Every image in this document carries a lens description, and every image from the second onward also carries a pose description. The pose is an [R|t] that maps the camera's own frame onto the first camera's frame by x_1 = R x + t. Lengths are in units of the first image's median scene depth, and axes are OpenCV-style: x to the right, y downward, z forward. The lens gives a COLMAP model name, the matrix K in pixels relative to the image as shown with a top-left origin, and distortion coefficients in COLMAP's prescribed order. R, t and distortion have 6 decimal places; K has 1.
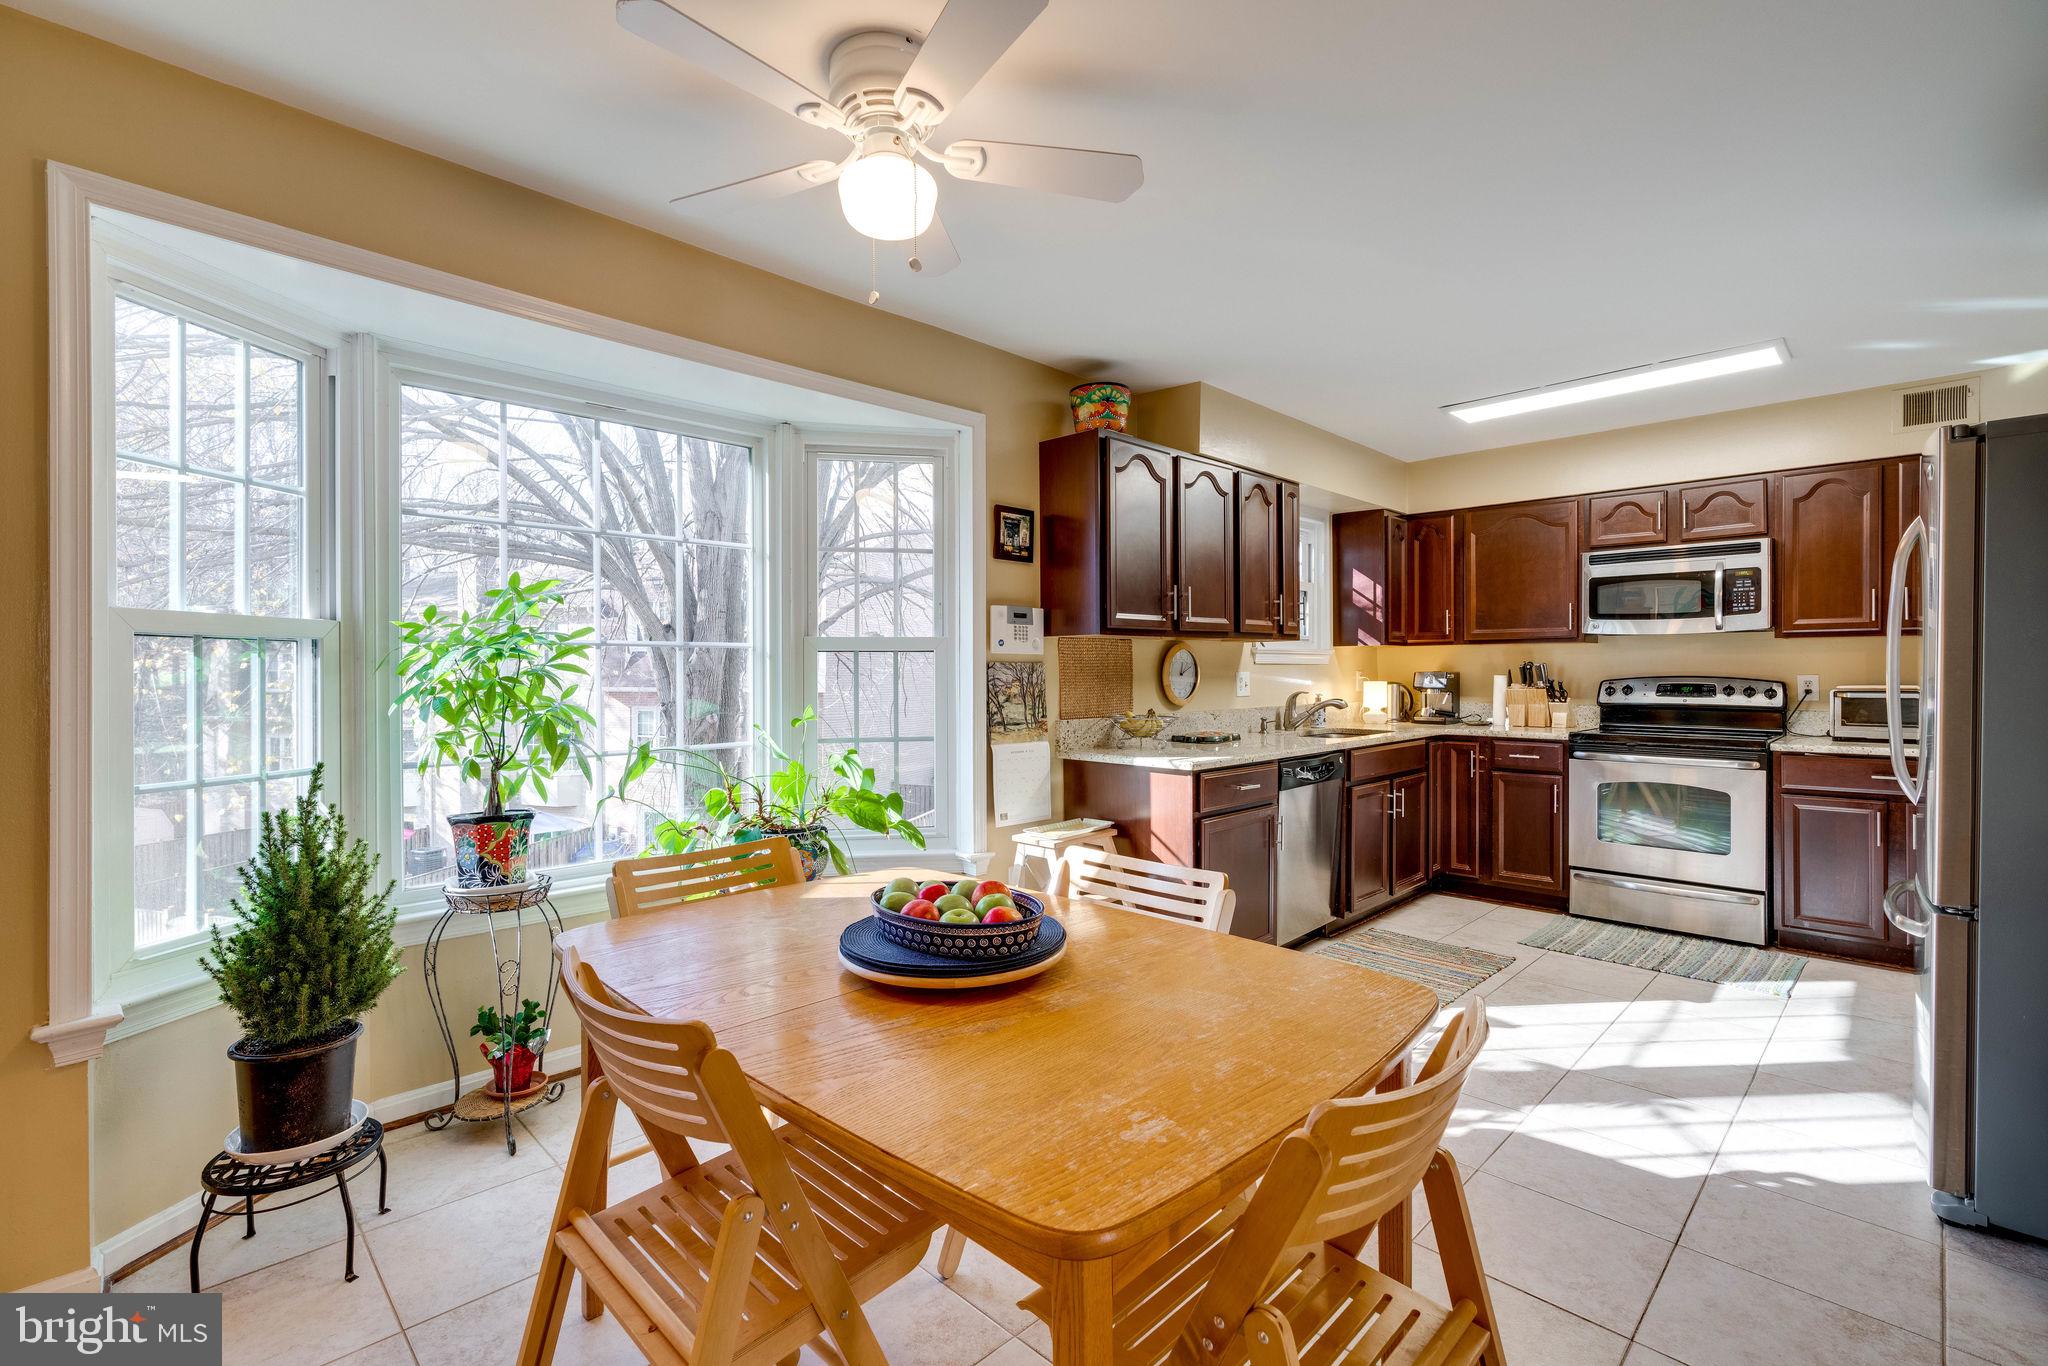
lens RADIAL K [[929.1, 0, 1016.8], [0, 929.1, 677.5], [0, 0, 1]] dist [-0.005738, 0.003549]
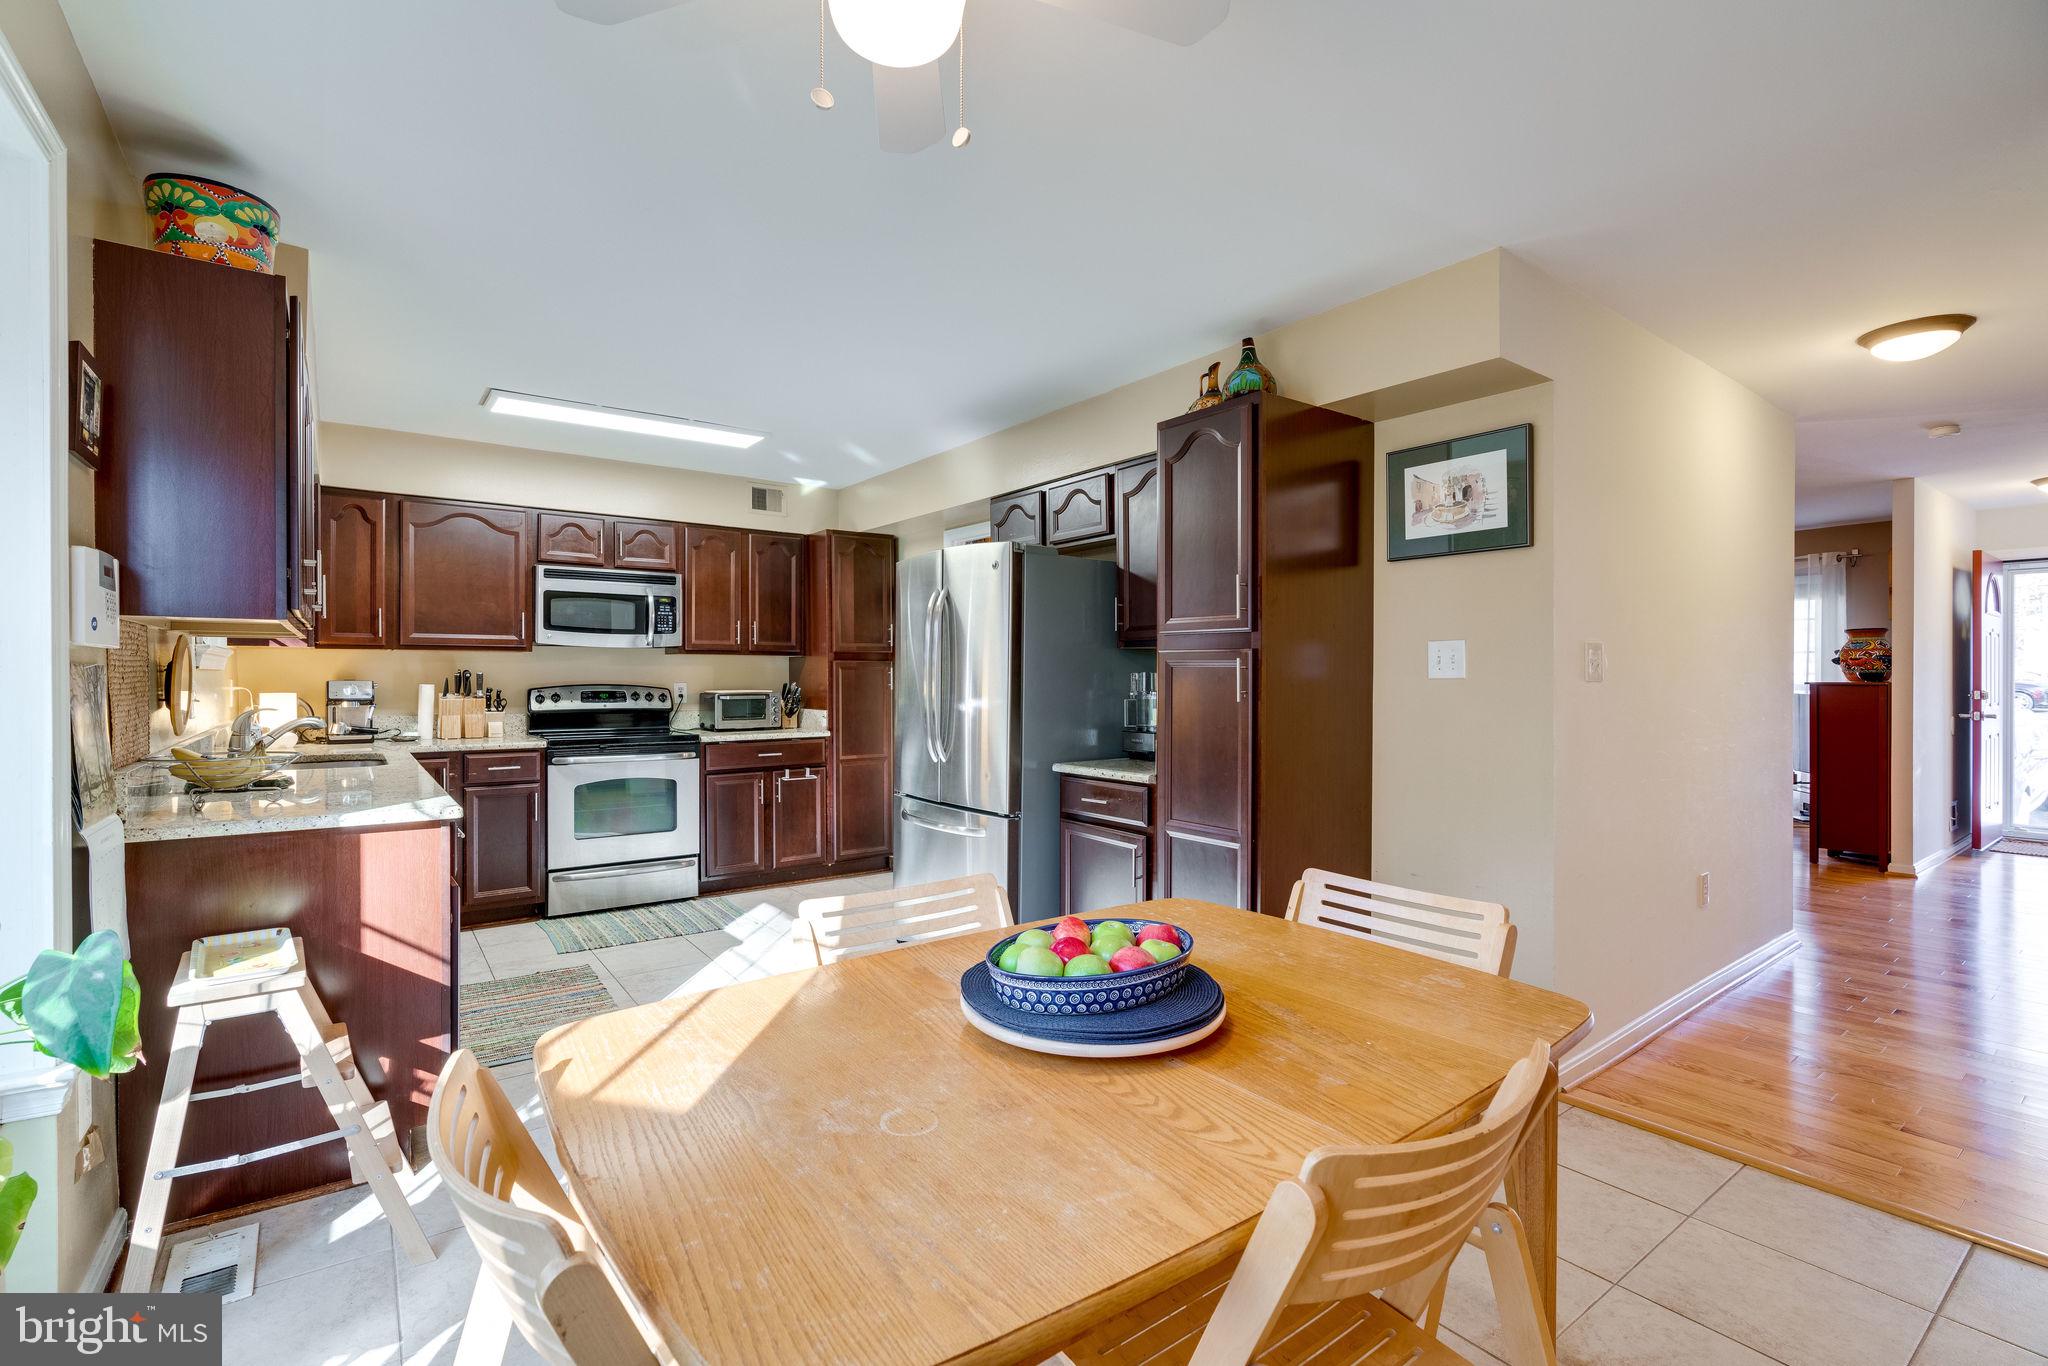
lens RADIAL K [[929.1, 0, 1009.6], [0, 929.1, 682.8], [0, 0, 1]] dist [-0.005738, 0.003549]
pose [[0.140691, -0.003130, 0.990049, -0.373915], [0.006284, 0.999978, 0.002269, -0.003163], [-0.990034, 0.005902, 0.140708, 0.379685]]
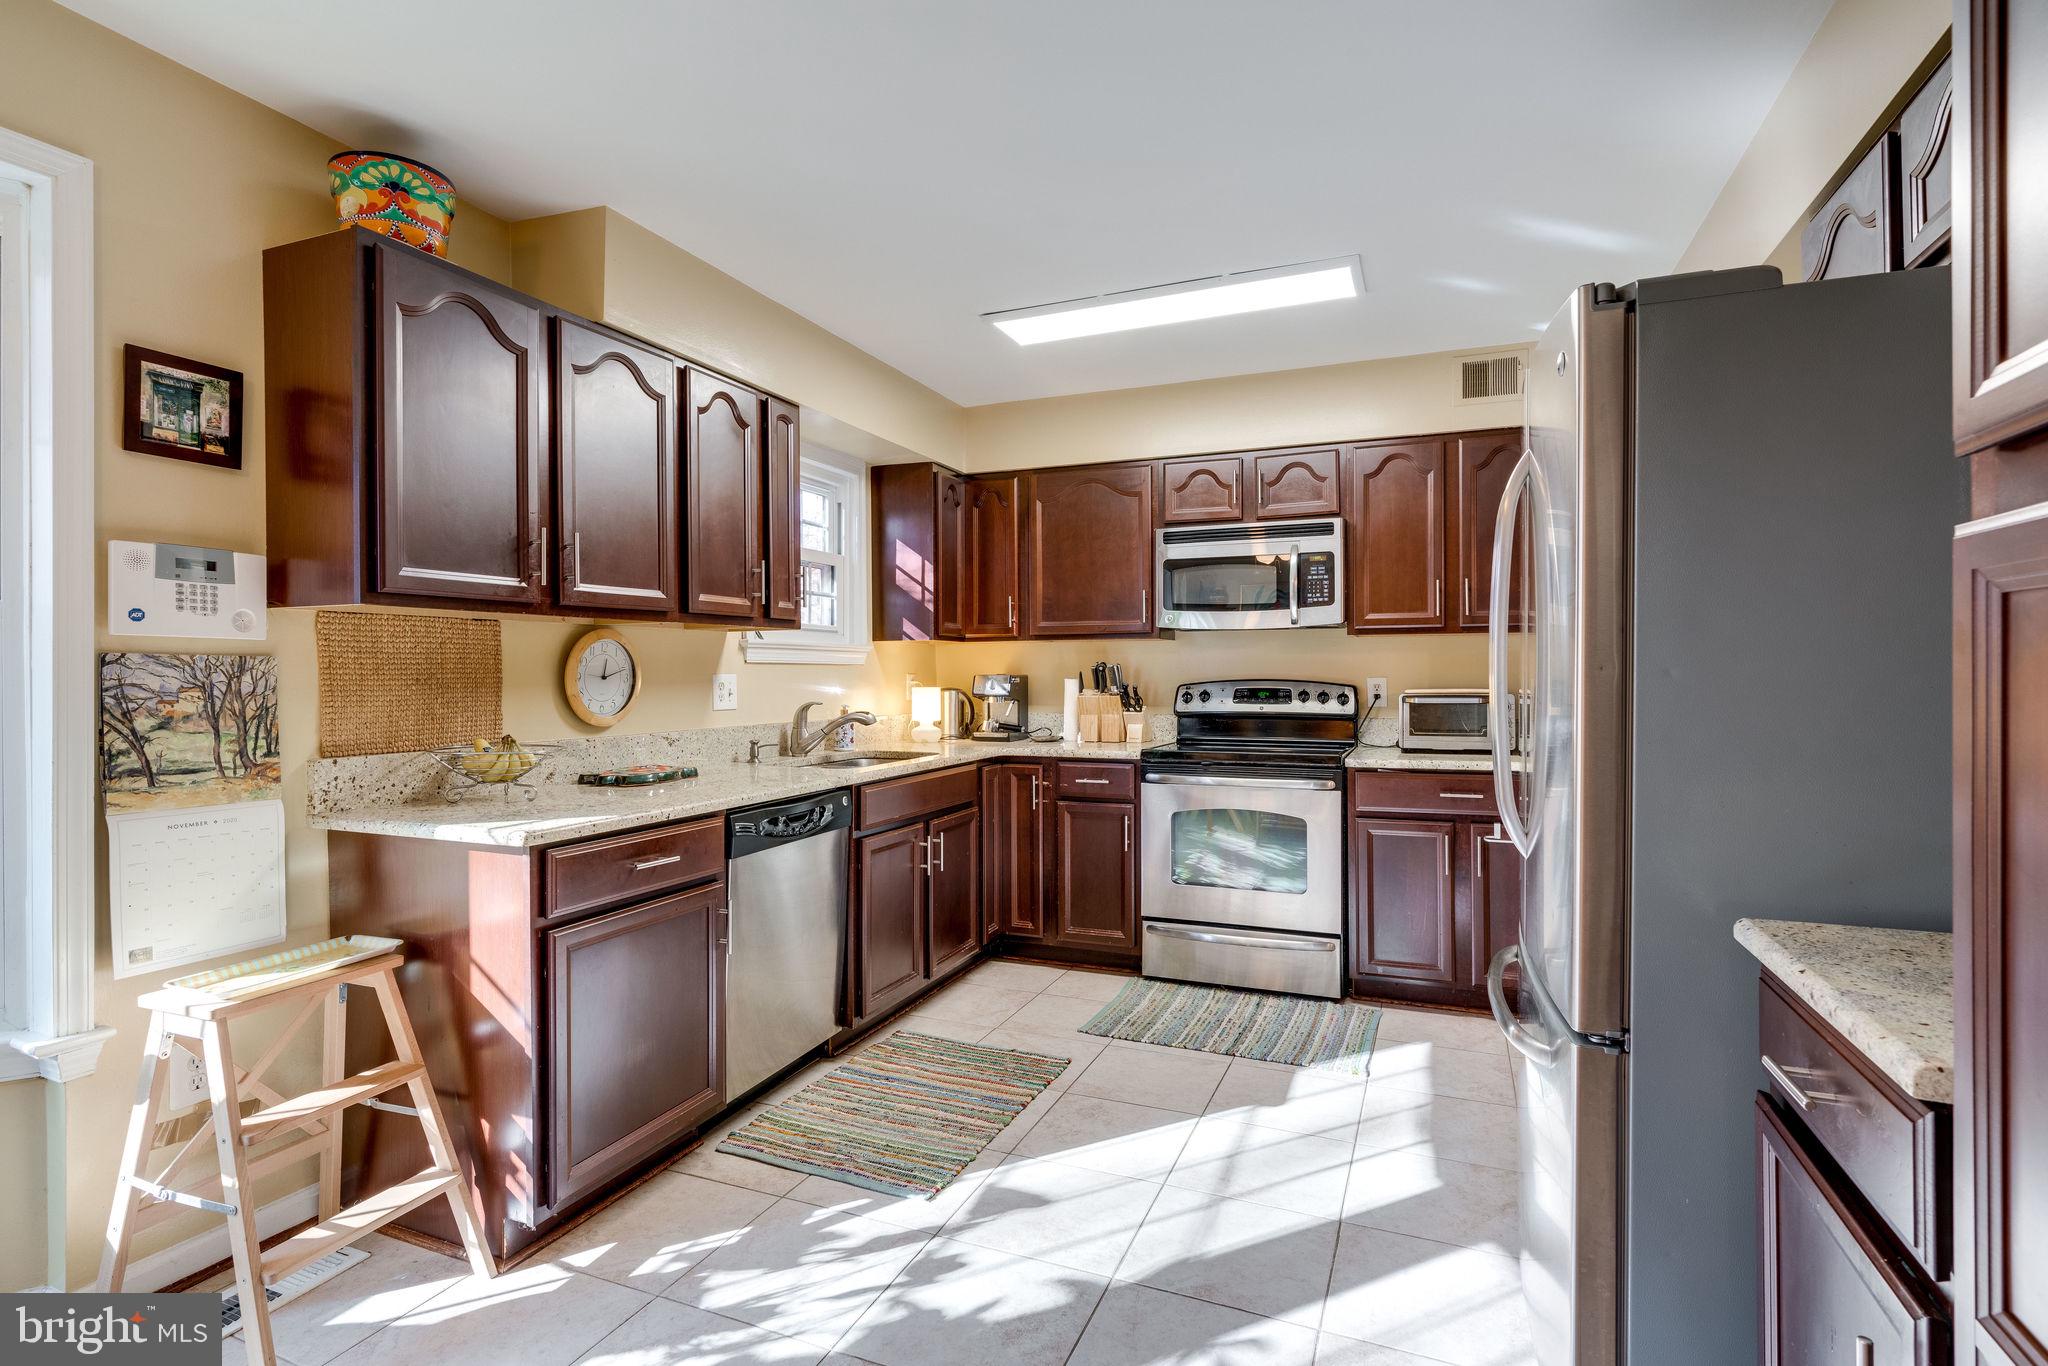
lens RADIAL K [[993.5, 0, 1039.9], [0, 993.5, 677.4], [0, 0, 1]] dist [-0.009813, 0.000916]
pose [[0.921258, -0.000650, 0.388952, 0.195775], [0.003292, 0.999976, -0.006128, 0.001742], [-0.388939, 0.006926, 0.921237, 0.262013]]
